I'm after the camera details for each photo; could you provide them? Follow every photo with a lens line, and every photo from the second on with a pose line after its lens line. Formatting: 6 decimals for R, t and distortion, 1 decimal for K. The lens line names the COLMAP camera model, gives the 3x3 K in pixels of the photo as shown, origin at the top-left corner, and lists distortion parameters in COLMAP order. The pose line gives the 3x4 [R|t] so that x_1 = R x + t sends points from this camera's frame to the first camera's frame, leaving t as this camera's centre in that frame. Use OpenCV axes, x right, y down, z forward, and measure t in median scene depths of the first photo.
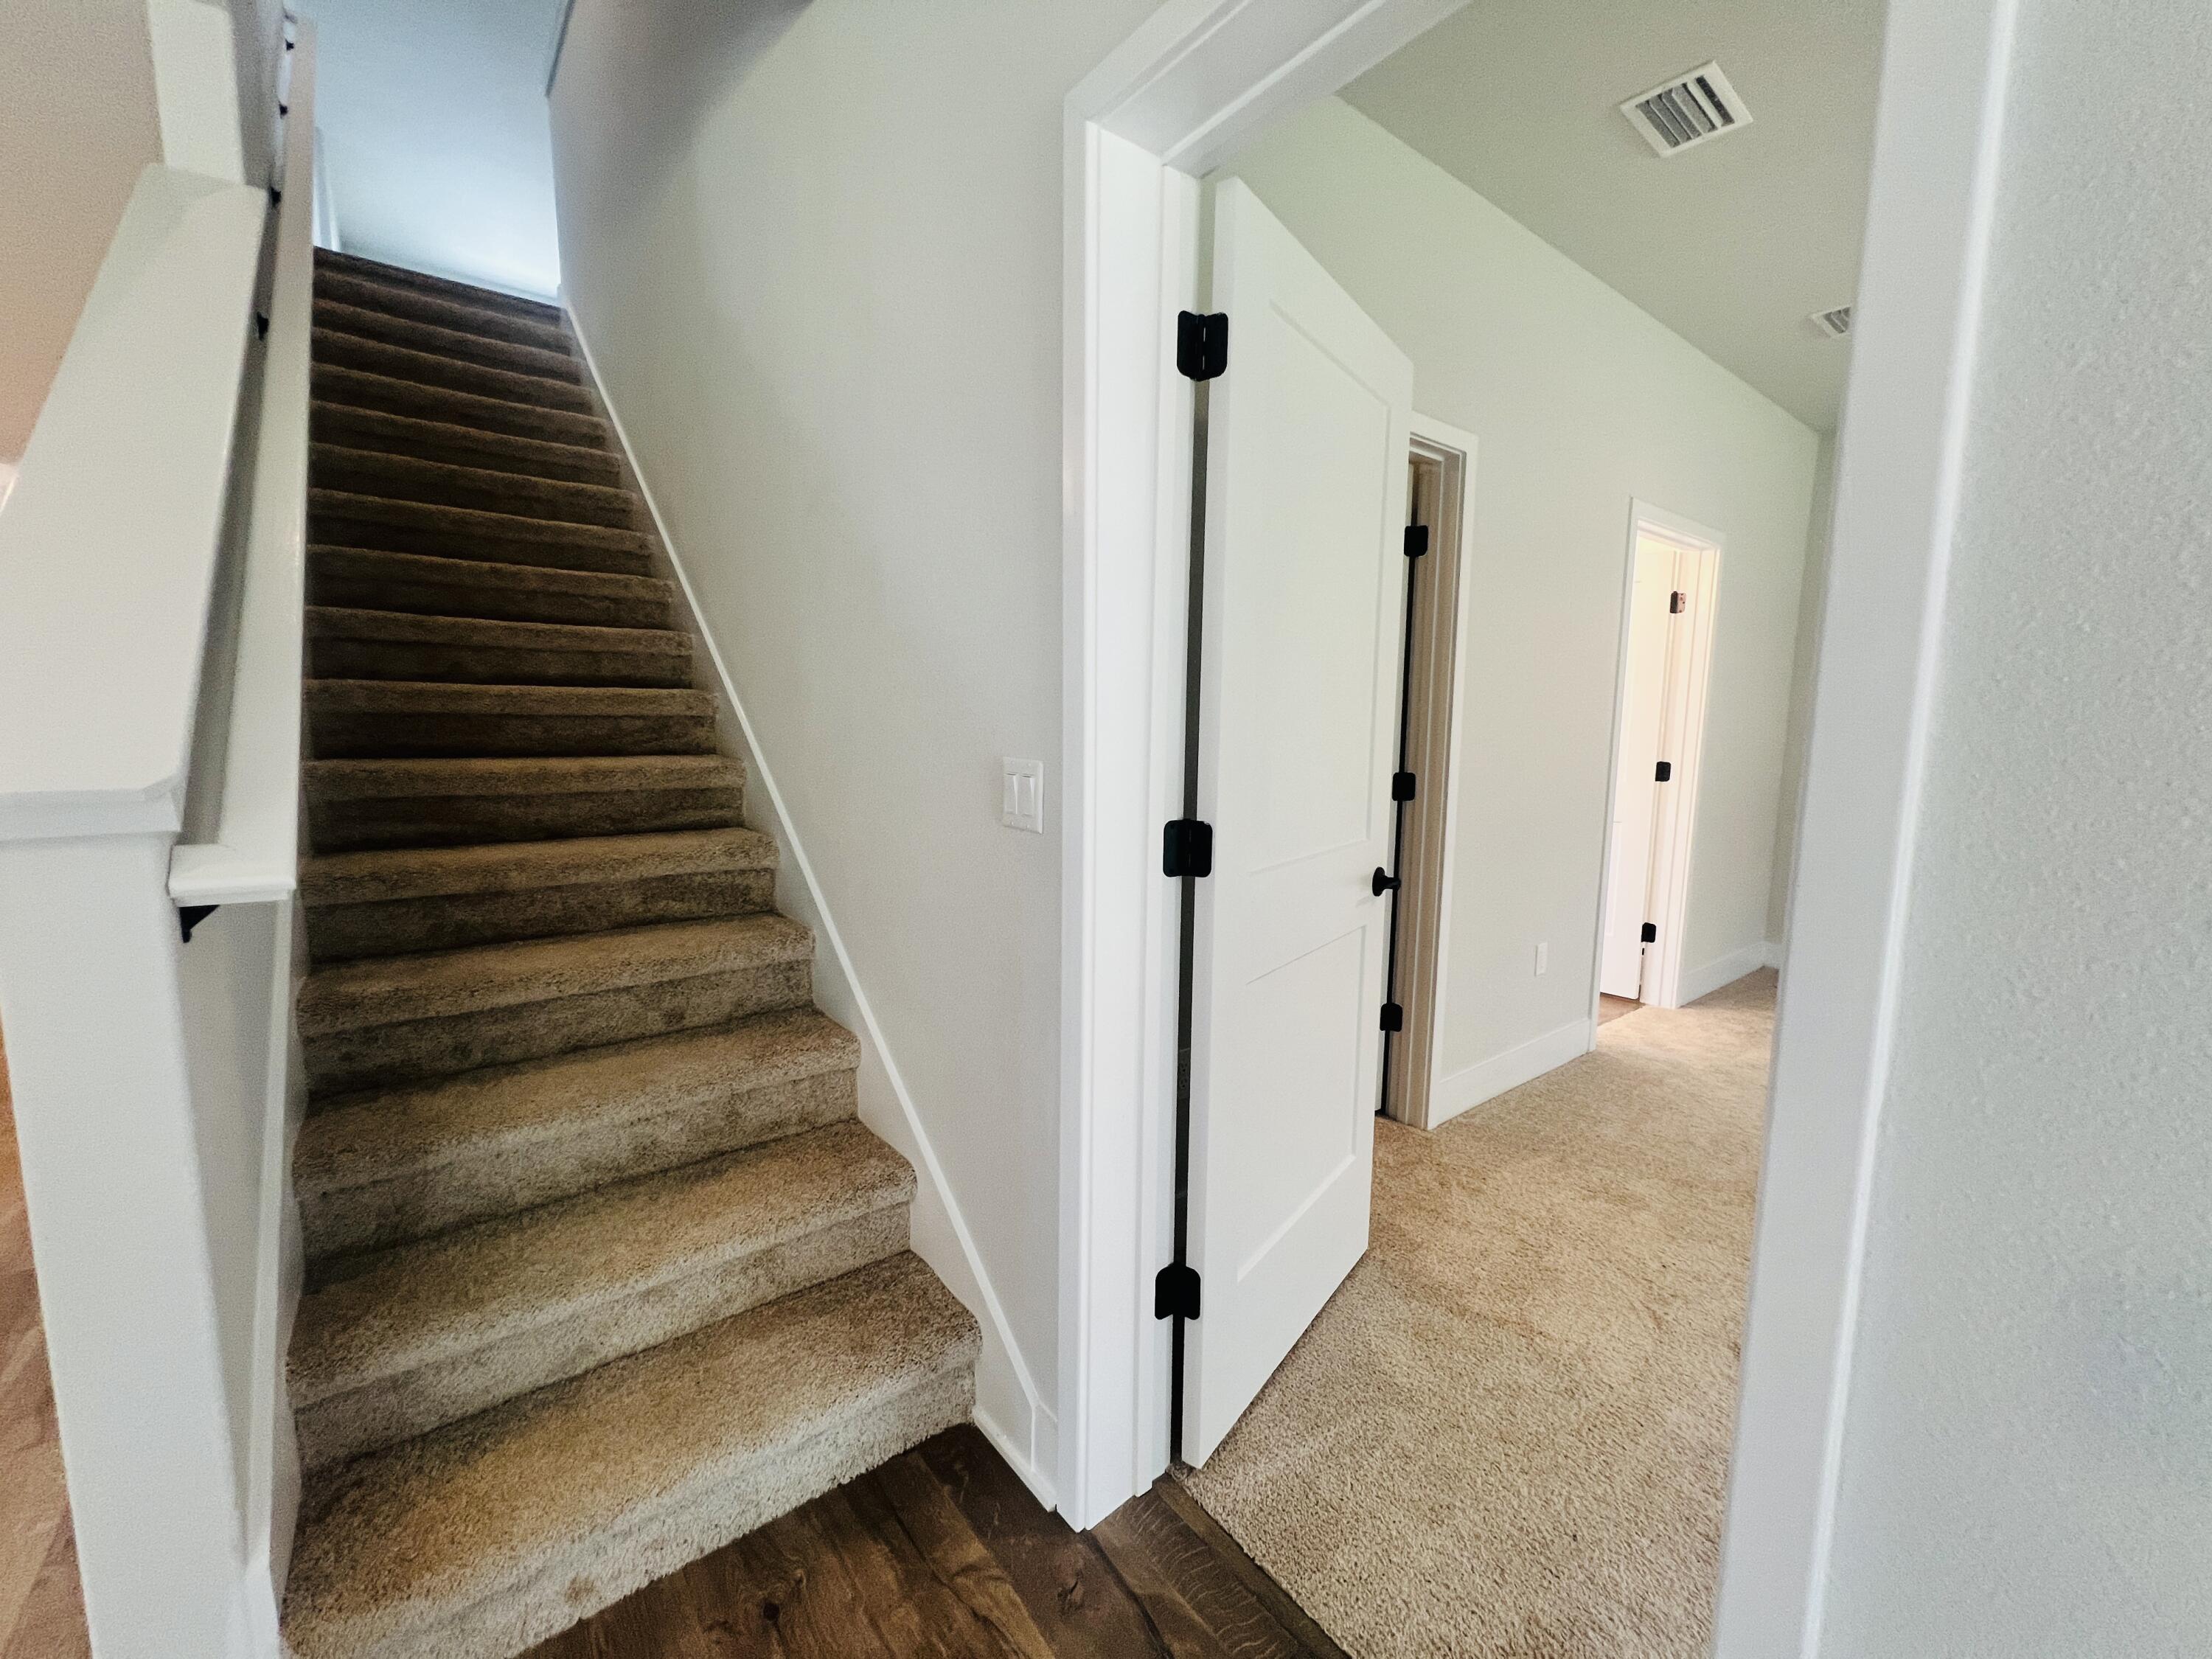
lens RADIAL K [[887.7, 0, 1107.8], [0, 887.7, 826.4], [0, 0, 1]] dist [0.000134, 0.000127]
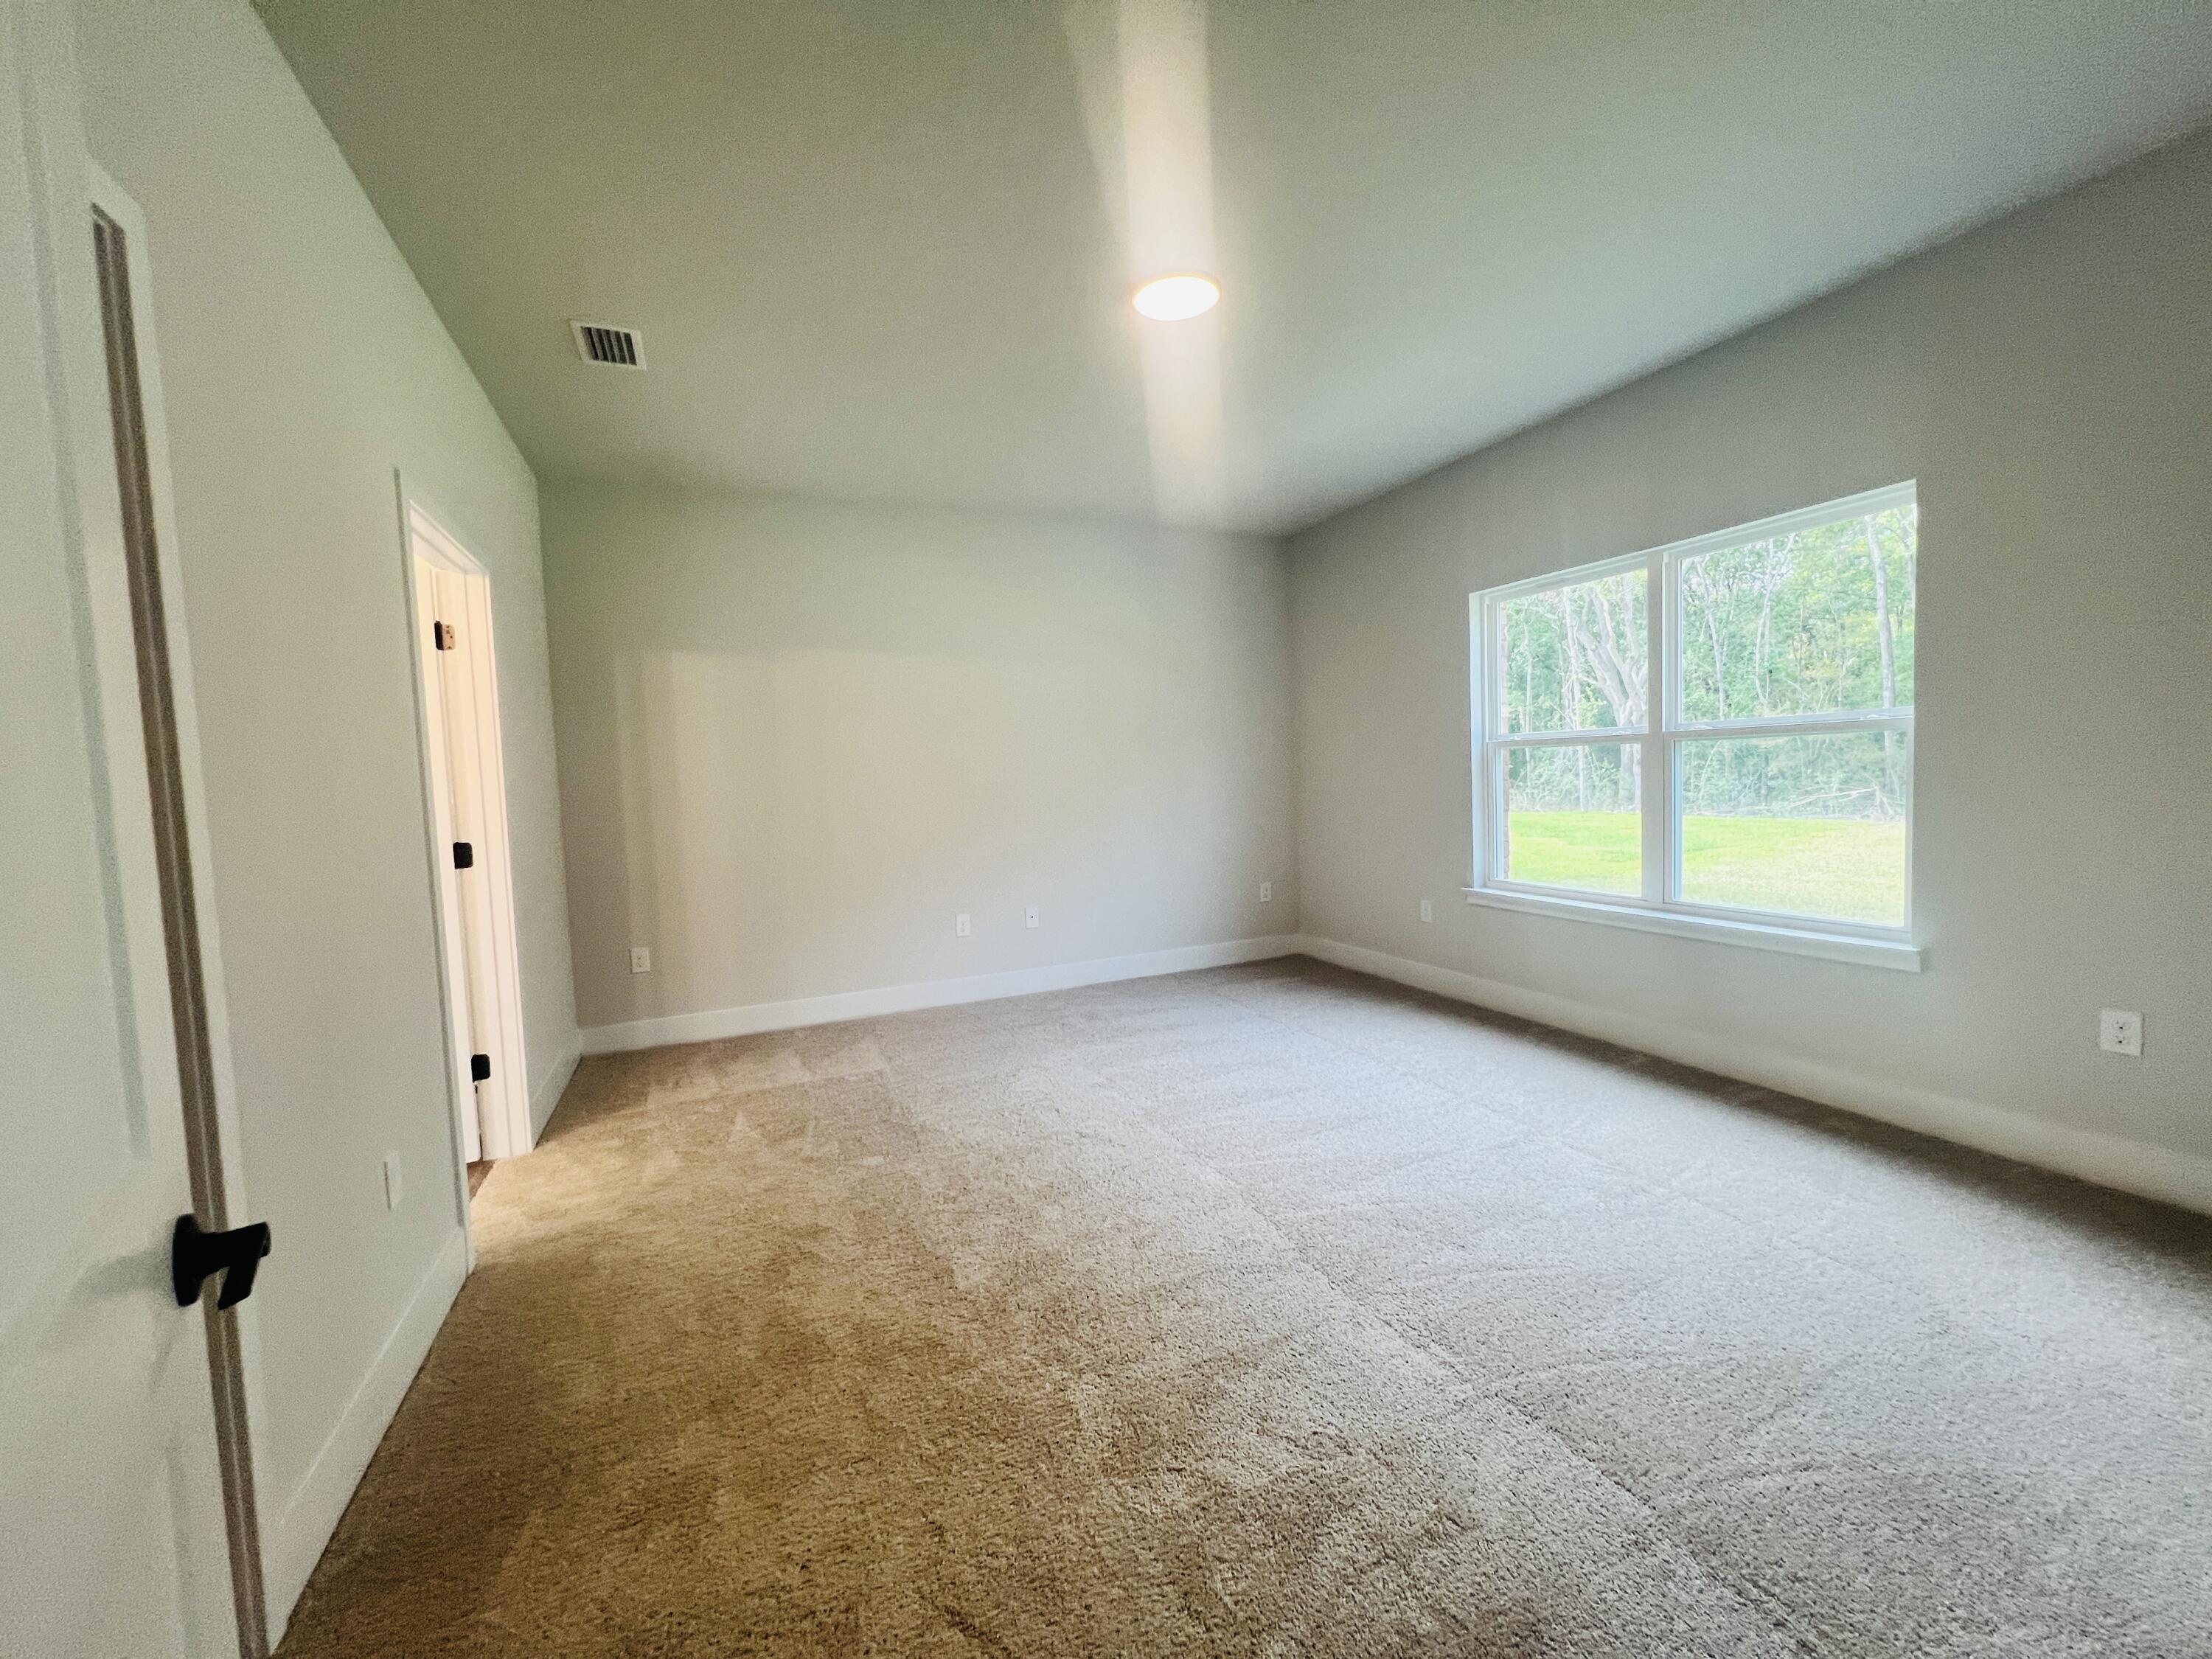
lens RADIAL K [[887.7, 0, 1104.0], [0, 887.7, 825.9], [0, 0, 1]] dist [0.000134, 0.000127]
pose [[0.264029, -0.078135, 0.961345, 0.044023], [0.159200, 0.986573, 0.036462, -0.029180], [-0.951286, 0.143419, 0.272923, 0.288742]]
